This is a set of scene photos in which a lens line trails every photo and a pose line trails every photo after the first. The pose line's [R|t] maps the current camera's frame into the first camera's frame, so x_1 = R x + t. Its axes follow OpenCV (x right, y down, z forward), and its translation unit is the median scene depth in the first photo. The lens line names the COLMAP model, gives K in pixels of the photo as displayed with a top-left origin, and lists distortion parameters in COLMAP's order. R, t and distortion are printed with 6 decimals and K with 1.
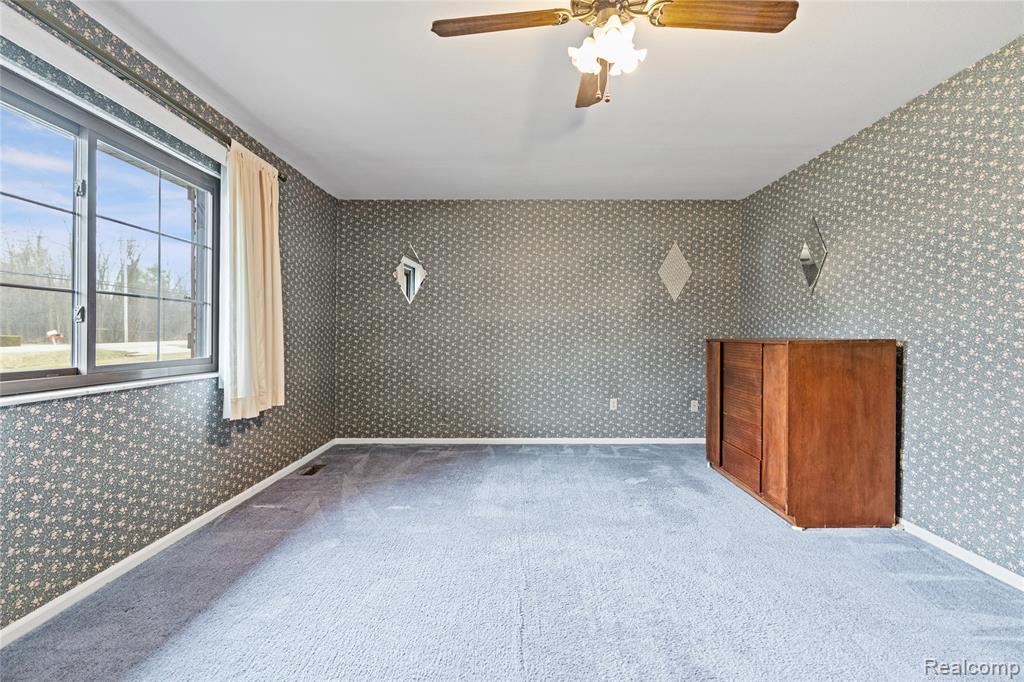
lens RADIAL K [[477.5, 0, 519.5], [0, 477.5, 336.3], [0, 0, 1]] dist [-0.018093, 0.006060]
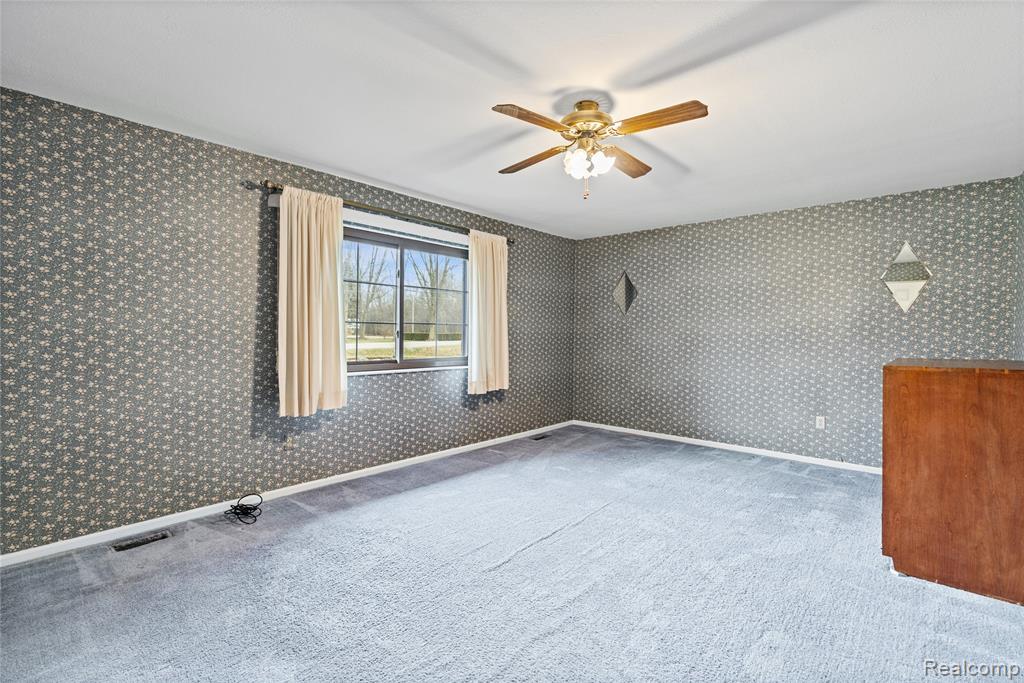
lens RADIAL K [[477.5, 0, 519.5], [0, 477.5, 336.8], [0, 0, 1]] dist [-0.018093, 0.006060]
pose [[0.747450, 0.016078, -0.664123, 0.643427], [-0.014037, 0.999866, 0.008409, -0.044547], [0.664170, 0.003037, 0.747576, -0.158552]]
